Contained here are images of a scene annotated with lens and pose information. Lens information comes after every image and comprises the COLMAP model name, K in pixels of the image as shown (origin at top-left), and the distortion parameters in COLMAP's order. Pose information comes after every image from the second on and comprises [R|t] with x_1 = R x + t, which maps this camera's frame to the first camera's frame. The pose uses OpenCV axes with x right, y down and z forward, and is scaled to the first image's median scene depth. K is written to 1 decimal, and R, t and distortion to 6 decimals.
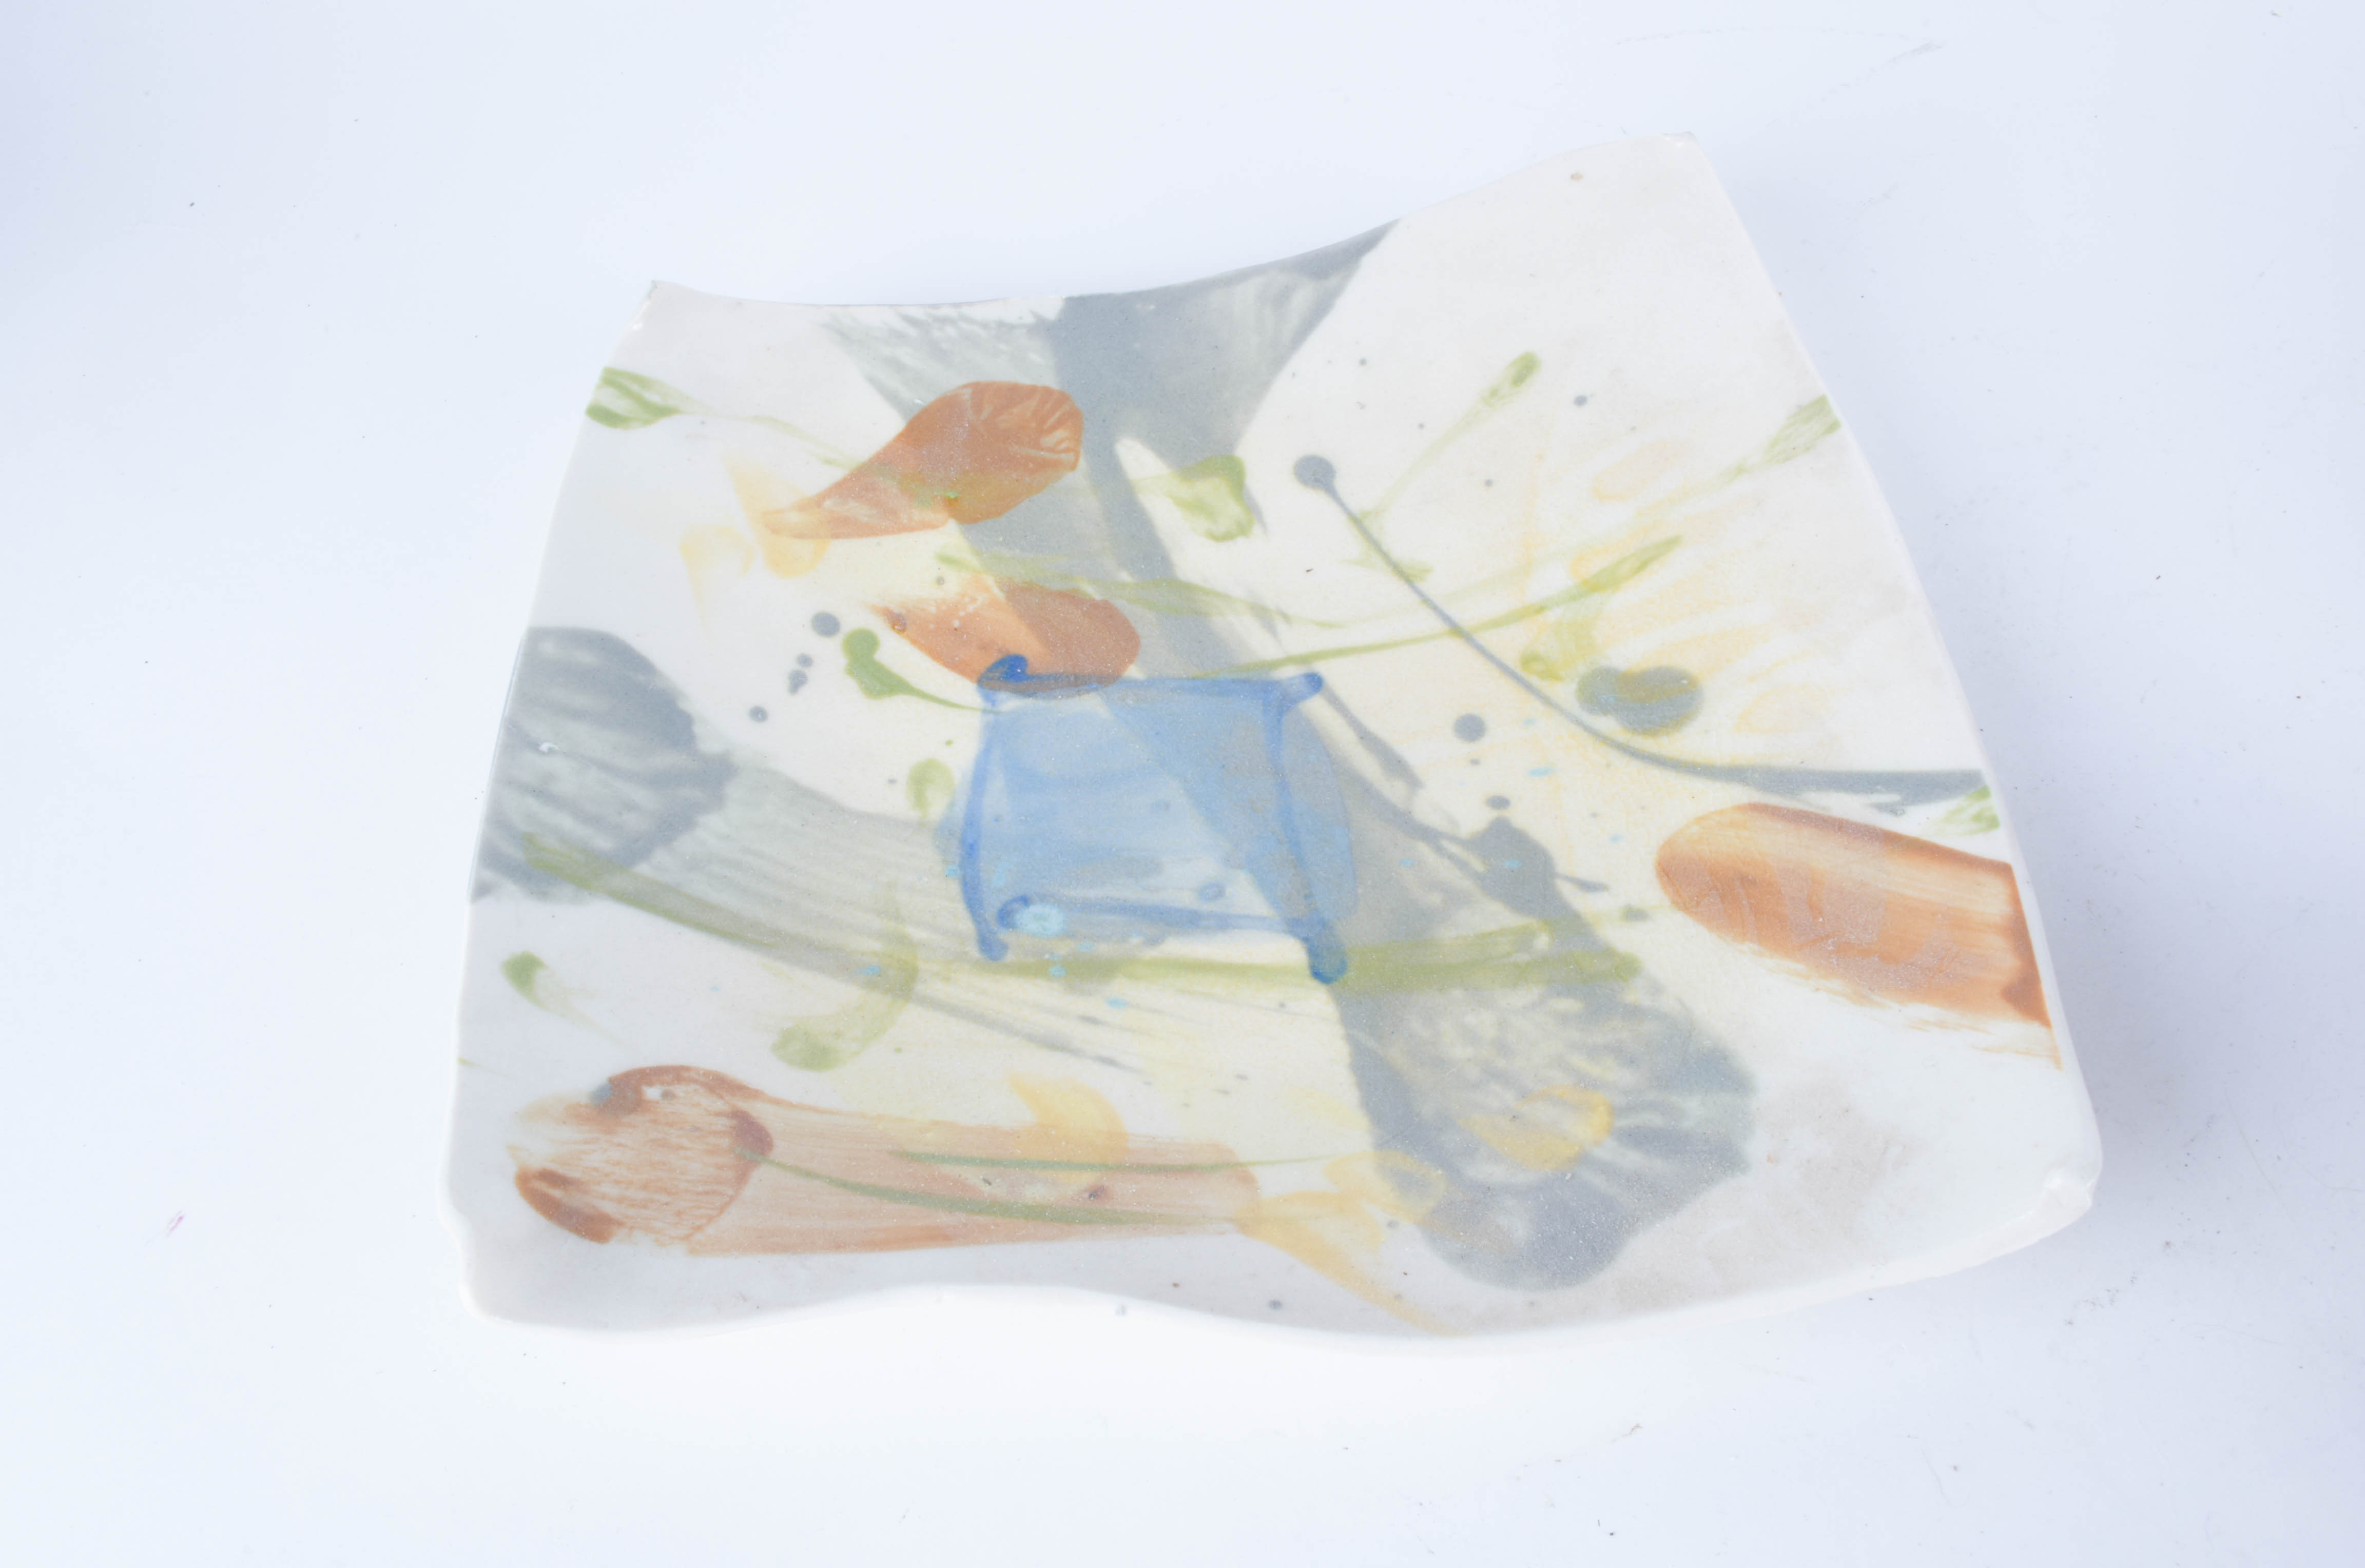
lens RADIAL K [[2048.5, 0, 1182.5], [0, 2048.5, 784.0], [0, 0, 1]] dist [0.025826, 0.003763]
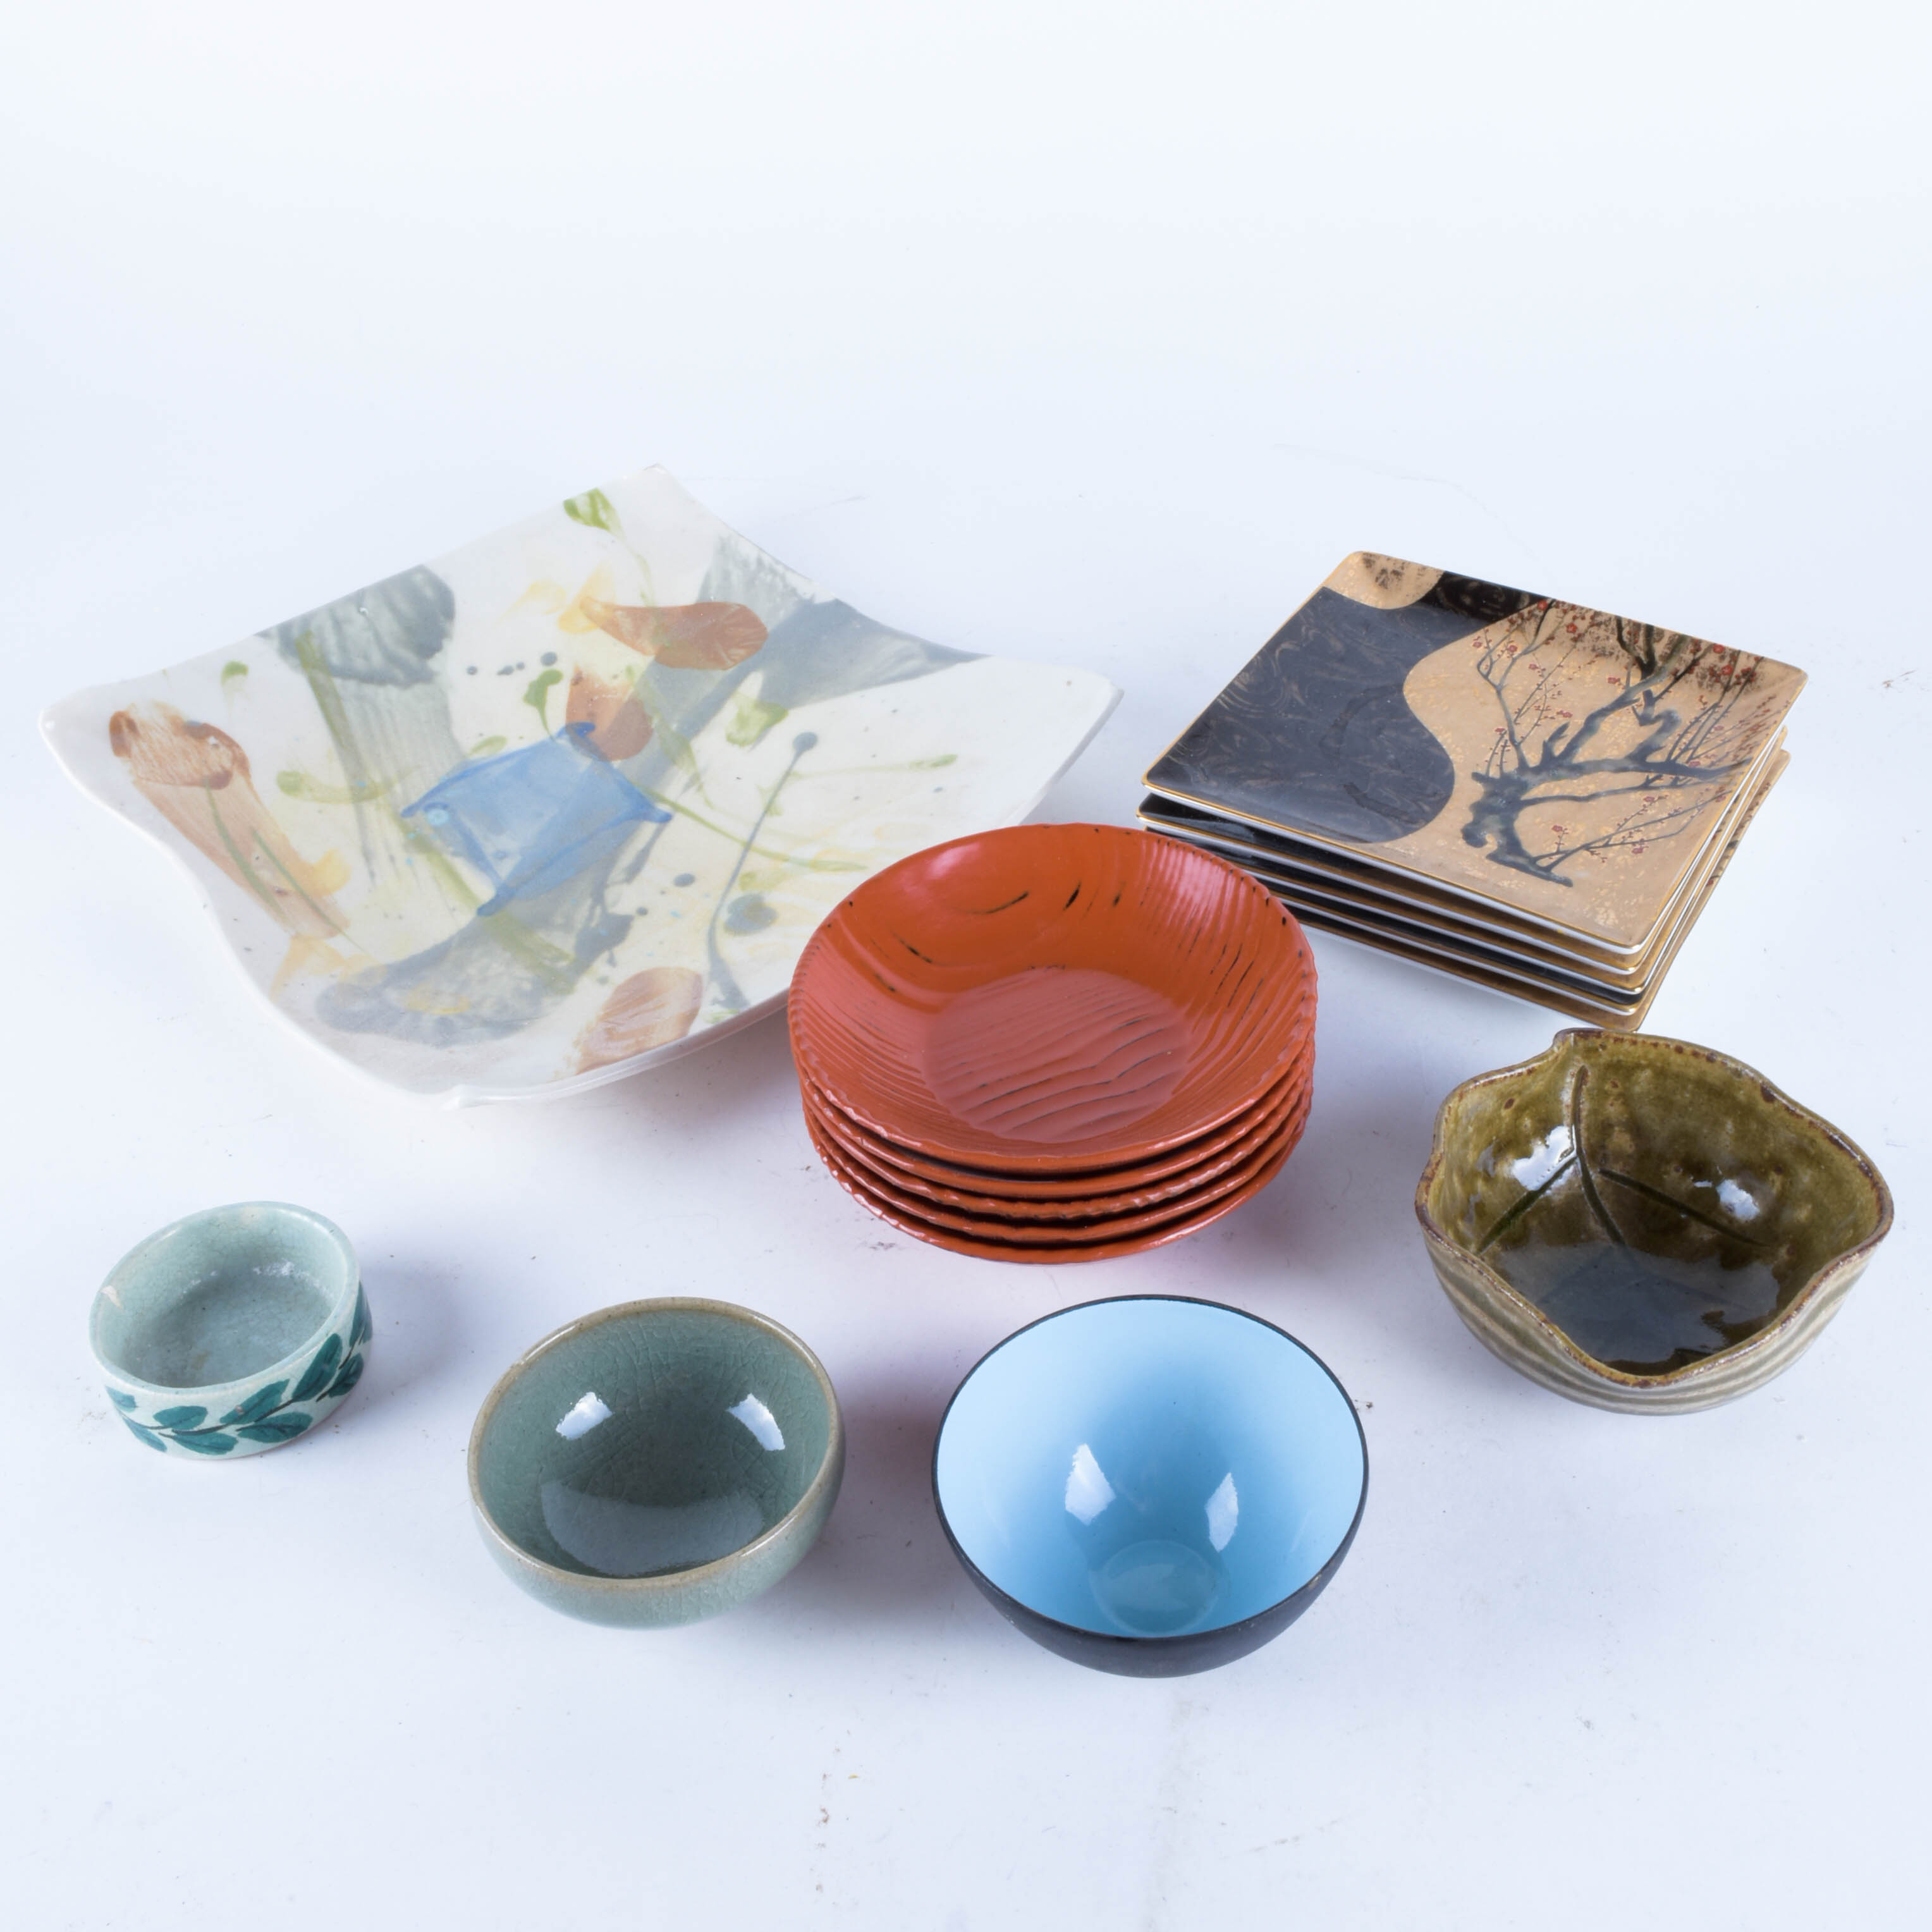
lens RADIAL K [[2530.6, 0, 966.0], [0, 2530.6, 966.0], [0, 0, 1]] dist [-0.004295, -0.050724]
pose [[0.639478, 0.540796, -0.546451, 1.364139], [-0.622807, 0.781126, 0.044210, -0.194744], [0.450755, 0.312062, 0.836324, -0.505336]]
